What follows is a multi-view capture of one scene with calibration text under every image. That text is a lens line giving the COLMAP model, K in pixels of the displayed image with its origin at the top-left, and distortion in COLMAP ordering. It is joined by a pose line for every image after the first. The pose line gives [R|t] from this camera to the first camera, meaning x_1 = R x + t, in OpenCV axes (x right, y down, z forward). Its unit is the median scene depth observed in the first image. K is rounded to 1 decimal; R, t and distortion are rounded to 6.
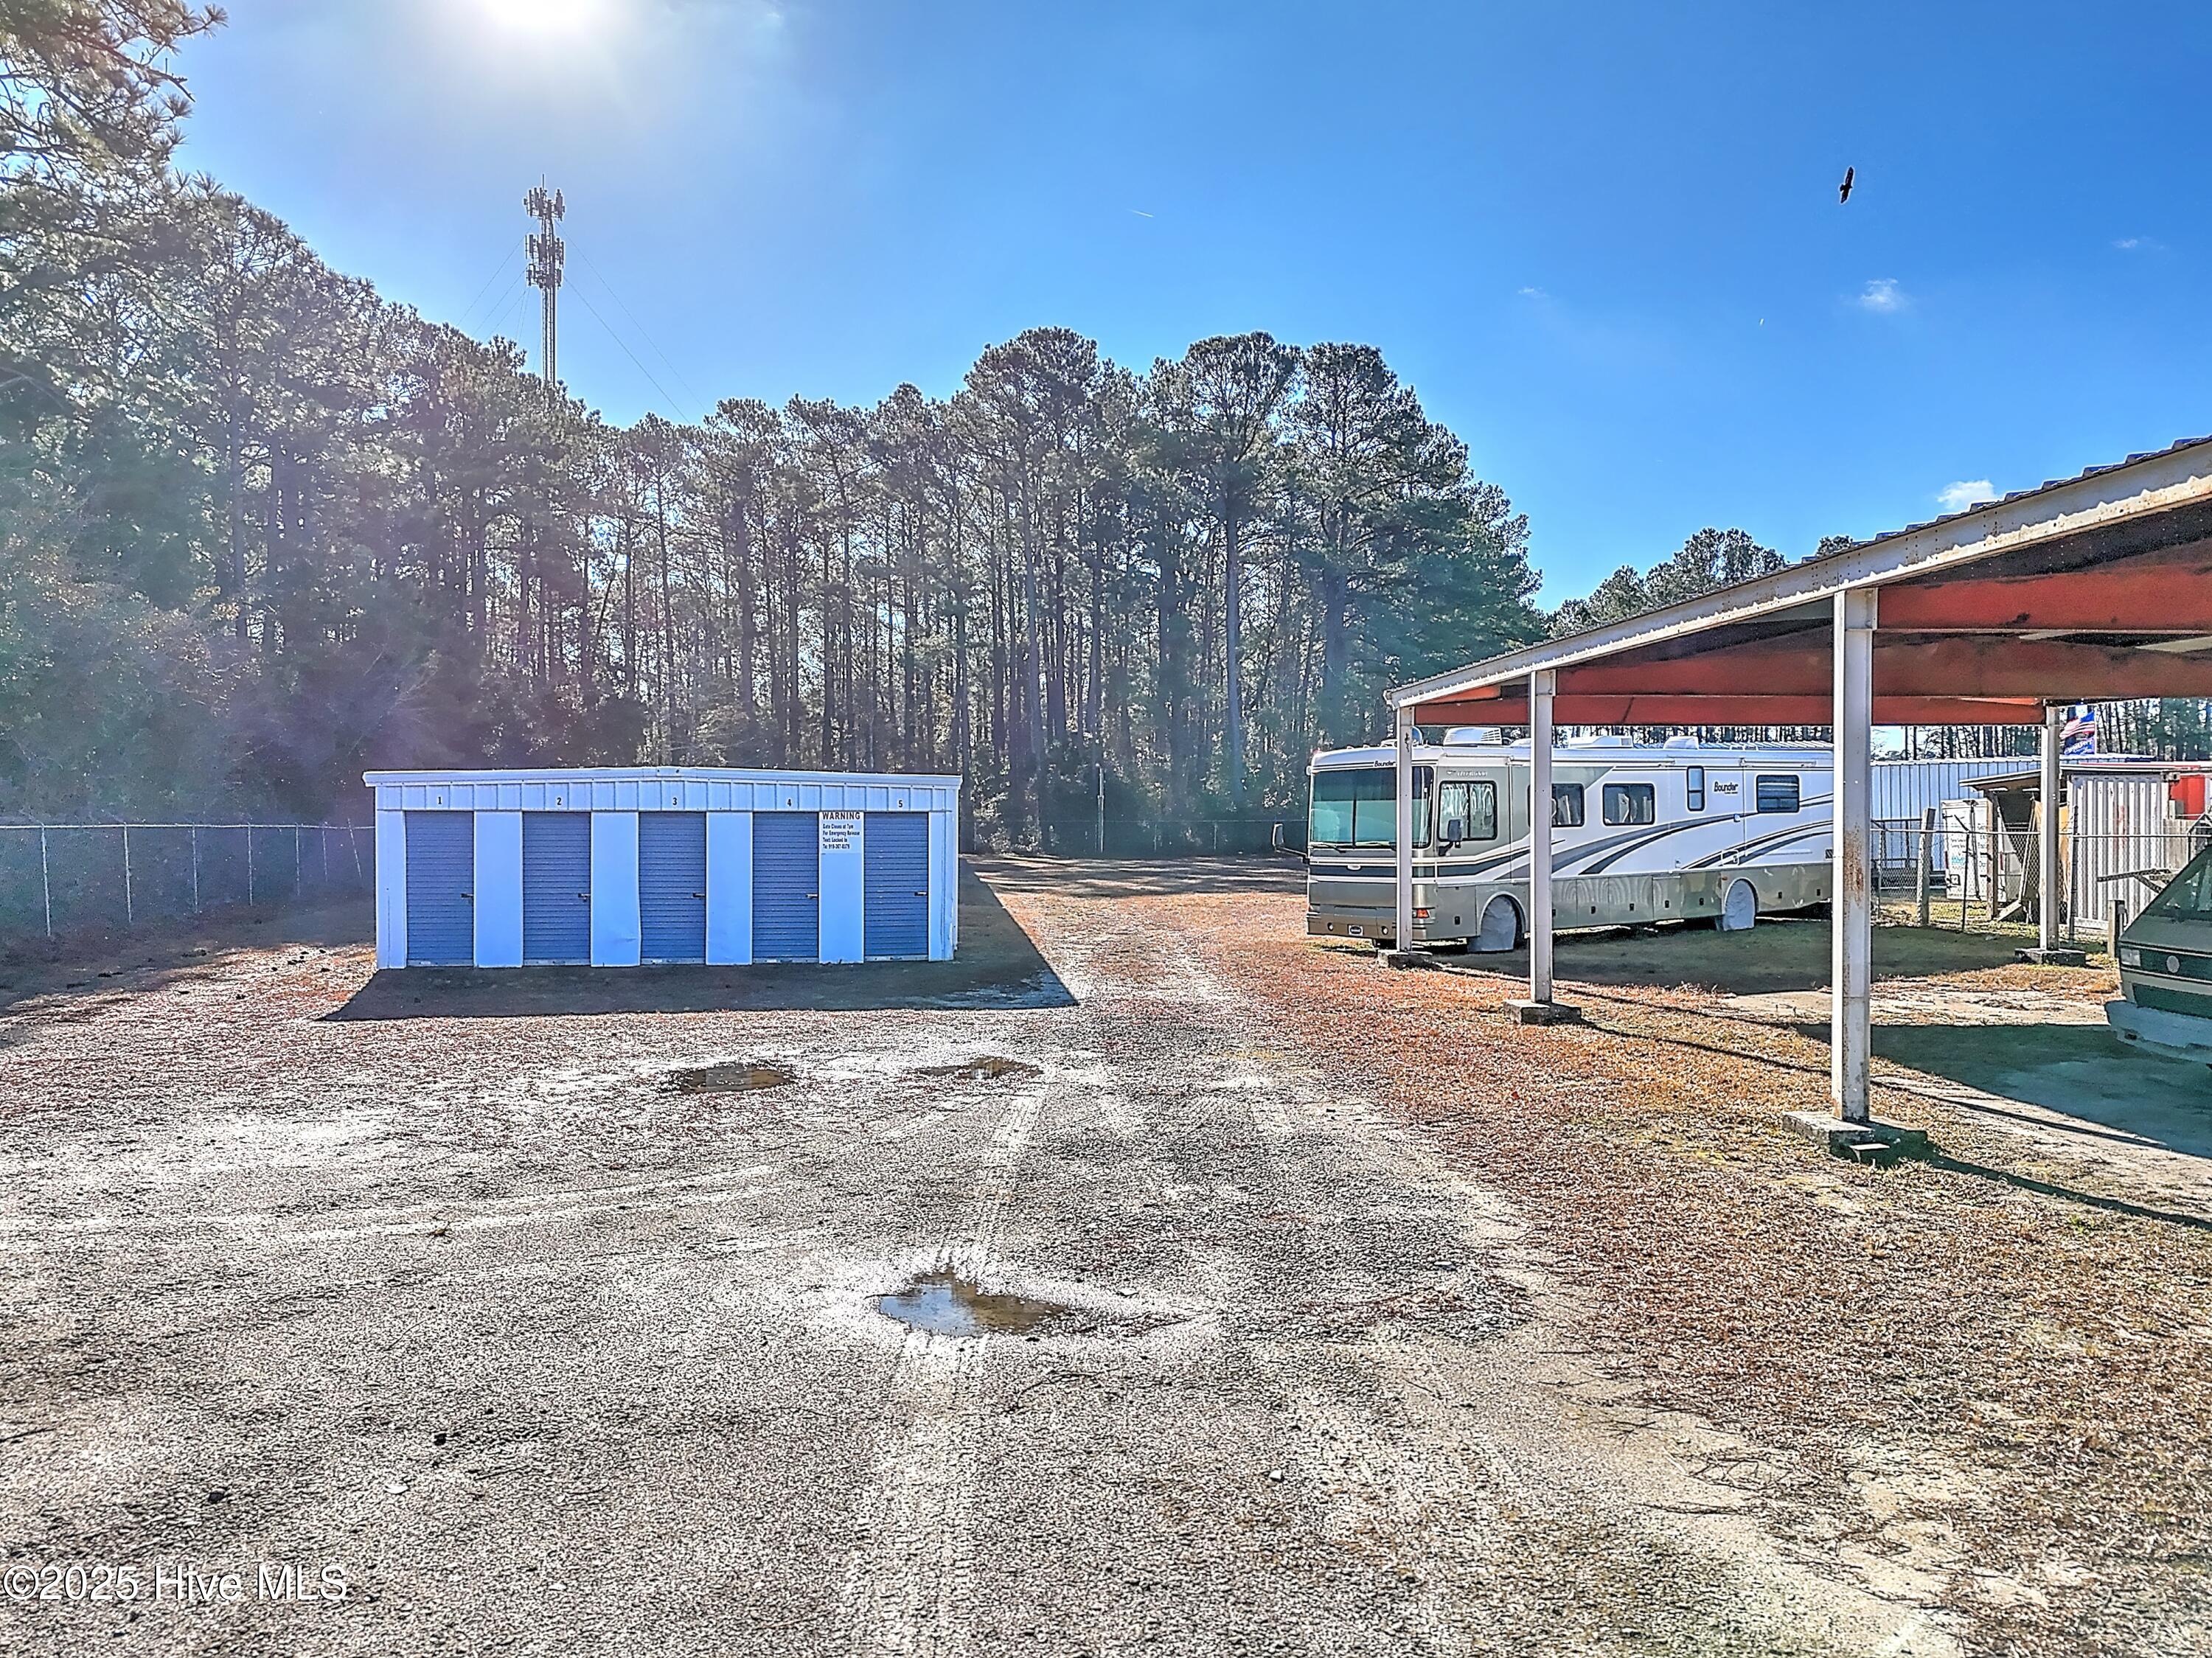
lens RADIAL K [[1683.1, 0, 1133.5], [0, 1683.1, 803.7], [0, 0, 1]] dist [0.042582, -0.004670]
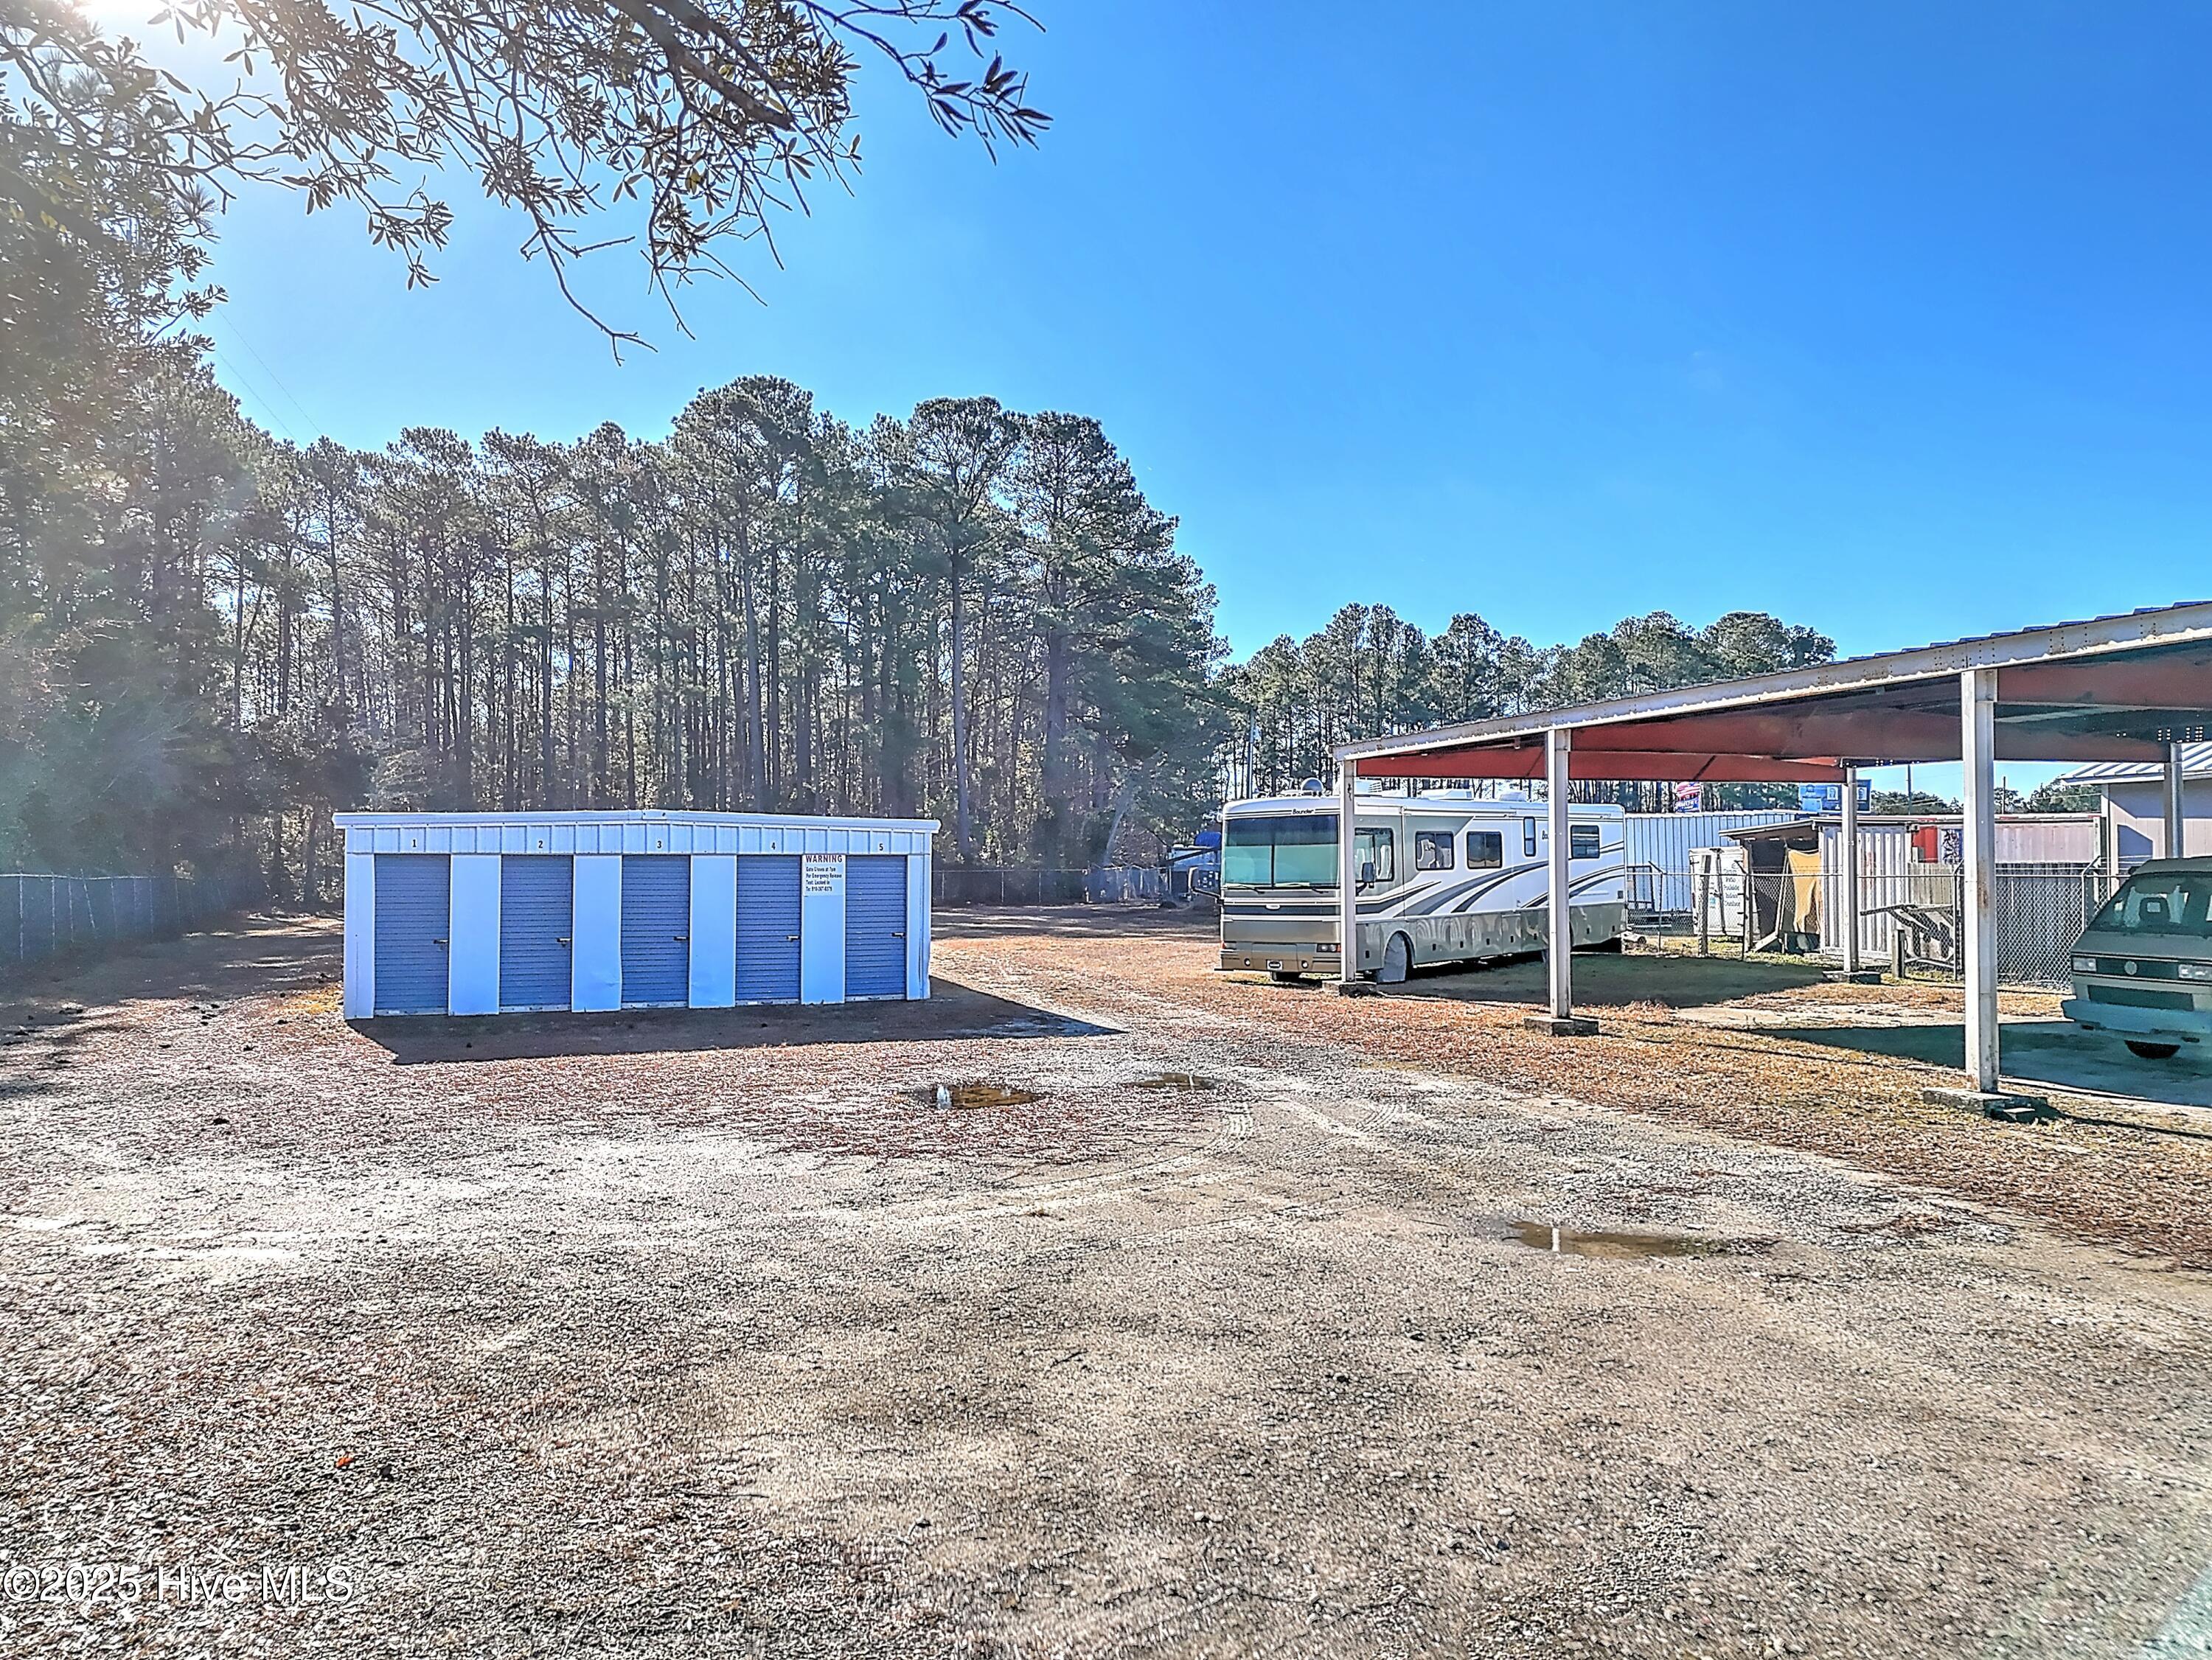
lens RADIAL K [[1656.7, 0, 1161.1], [0, 1656.7, 822.2], [0, 0, 1]] dist [0.124159, -0.197924]
pose [[0.972051, 0.005156, 0.234715, -0.160029], [-0.000148, 0.999772, -0.021349, 0.004857], [-0.234771, 0.020718, 0.971830, -0.025251]]
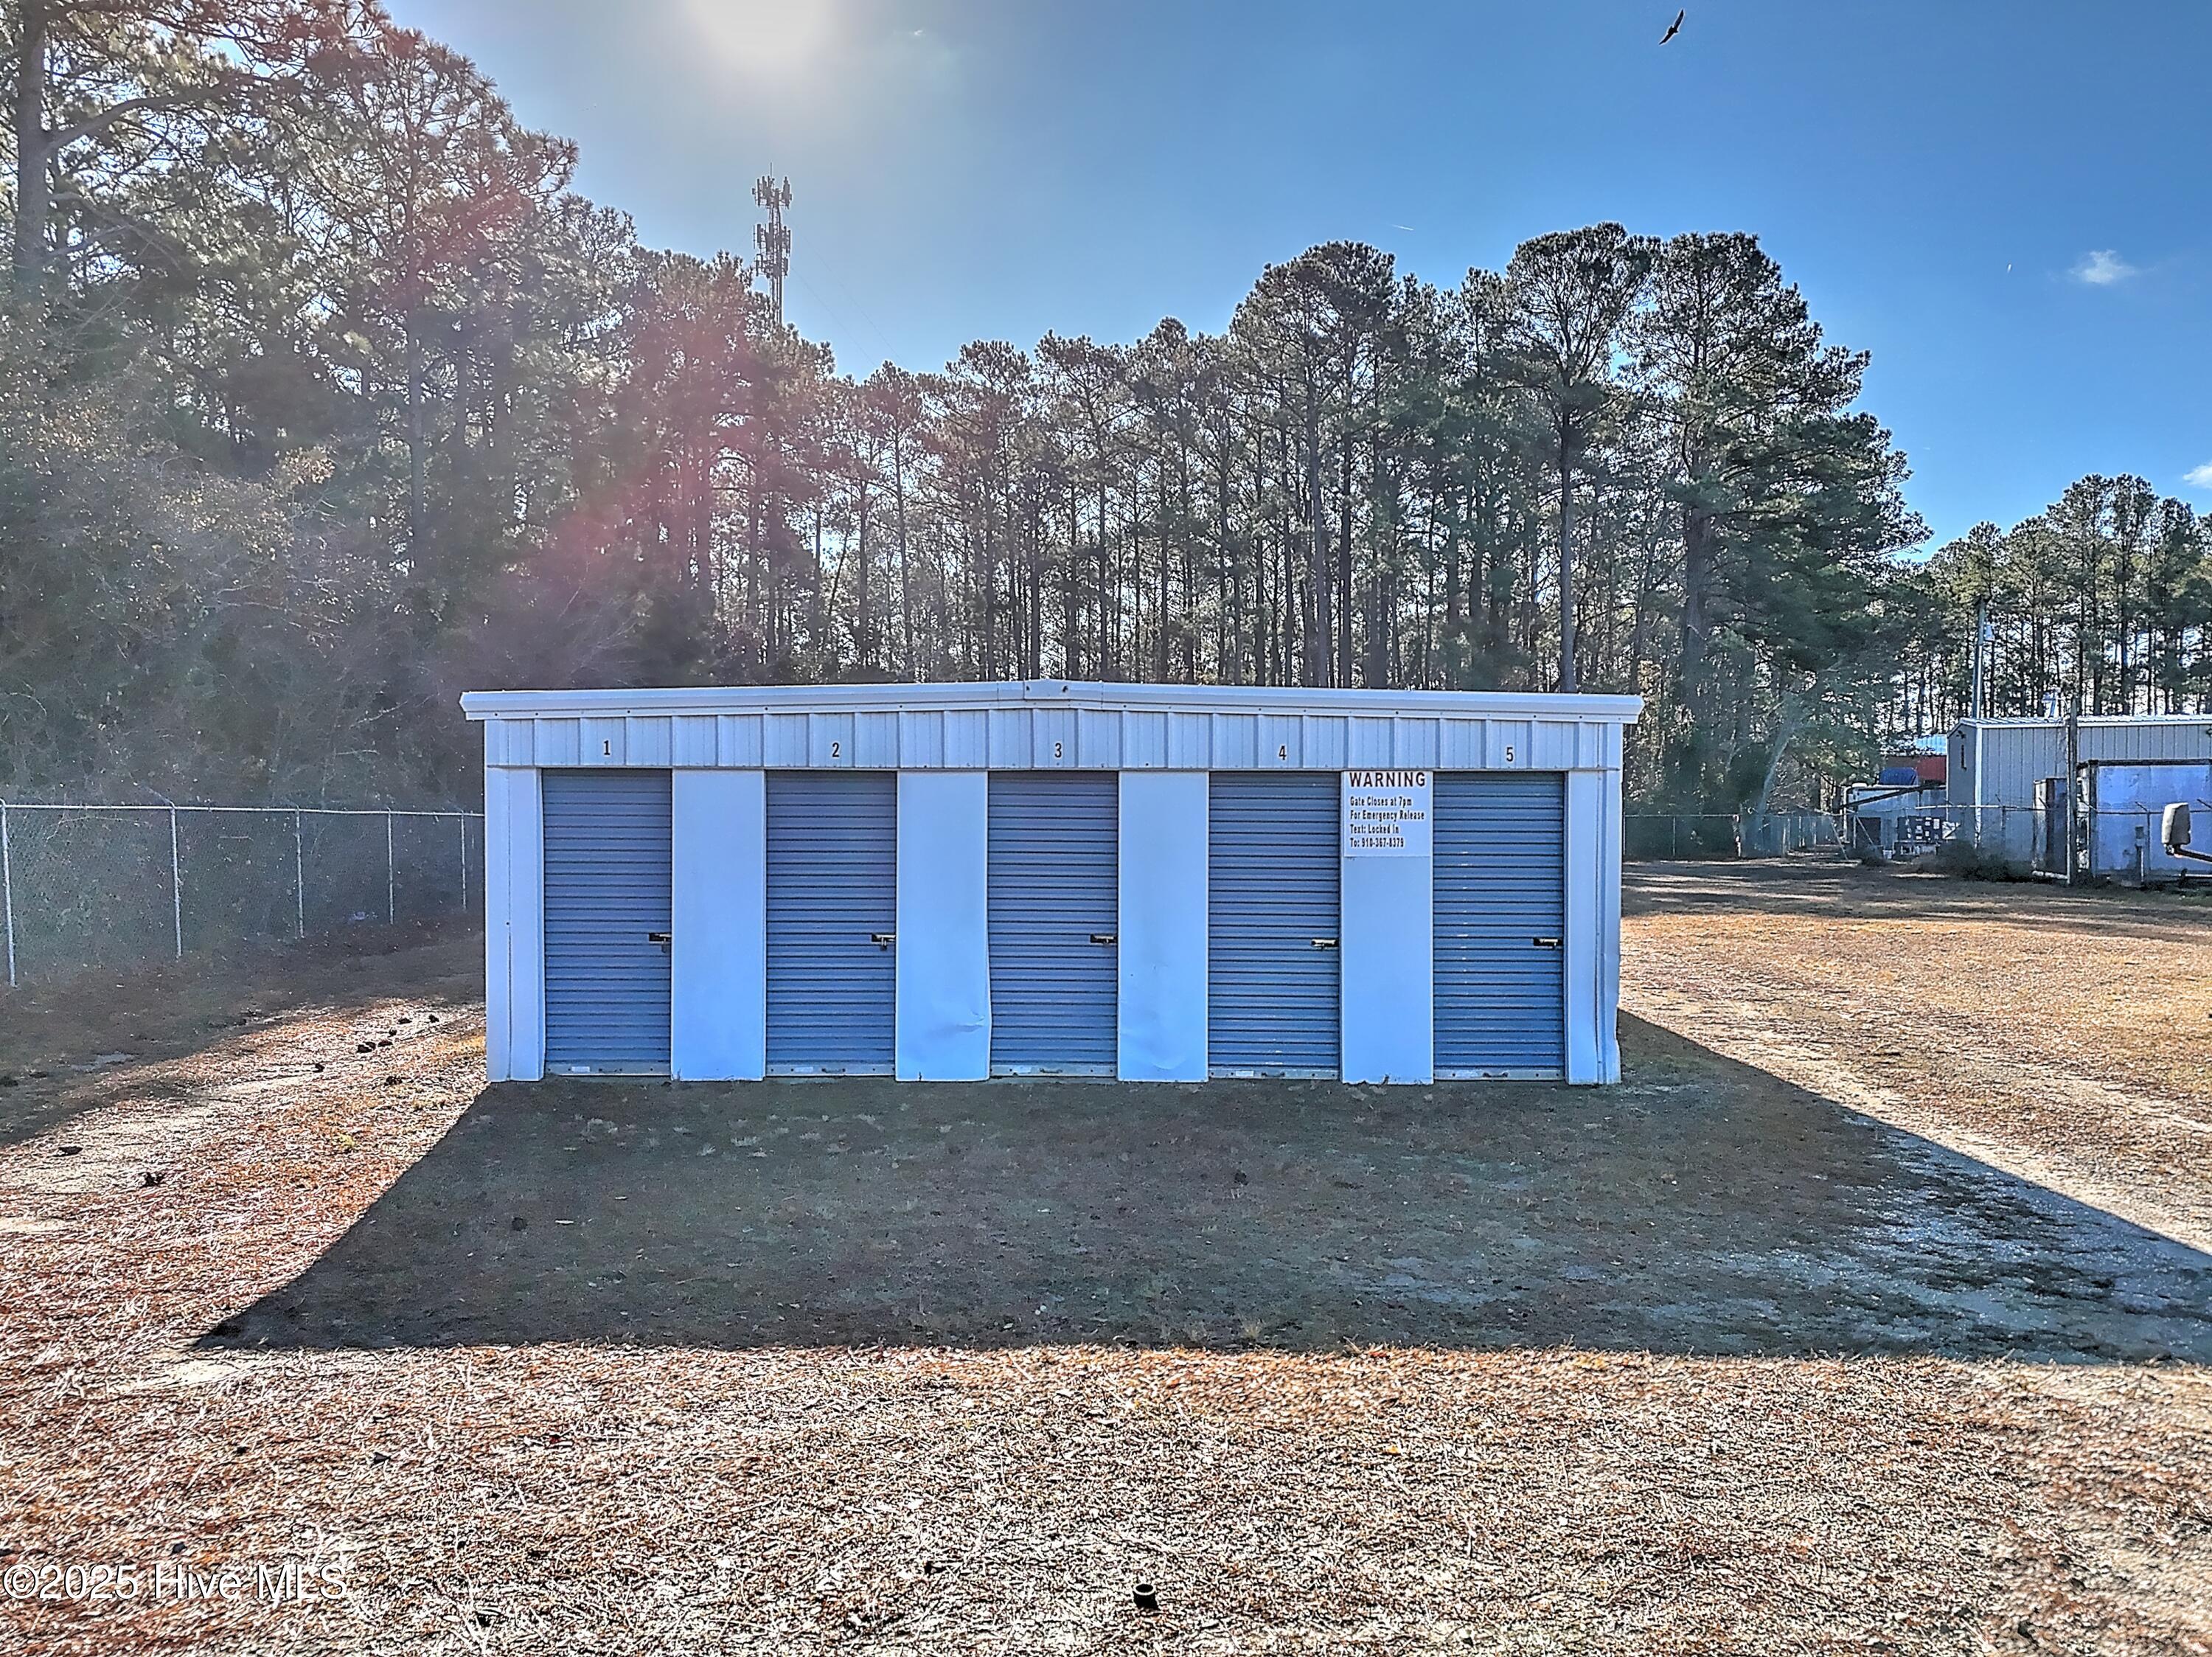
lens RADIAL K [[1688.9, 0, 1086.2], [0, 1688.9, 808.4], [0, 0, 1]] dist [0.048799, 0.000569]
pose [[0.988792, 0.000091, -0.149302, -0.140735], [0.000164, 0.999999, 0.001699, 0.011098], [0.149302, -0.001704, 0.988790, 0.380537]]
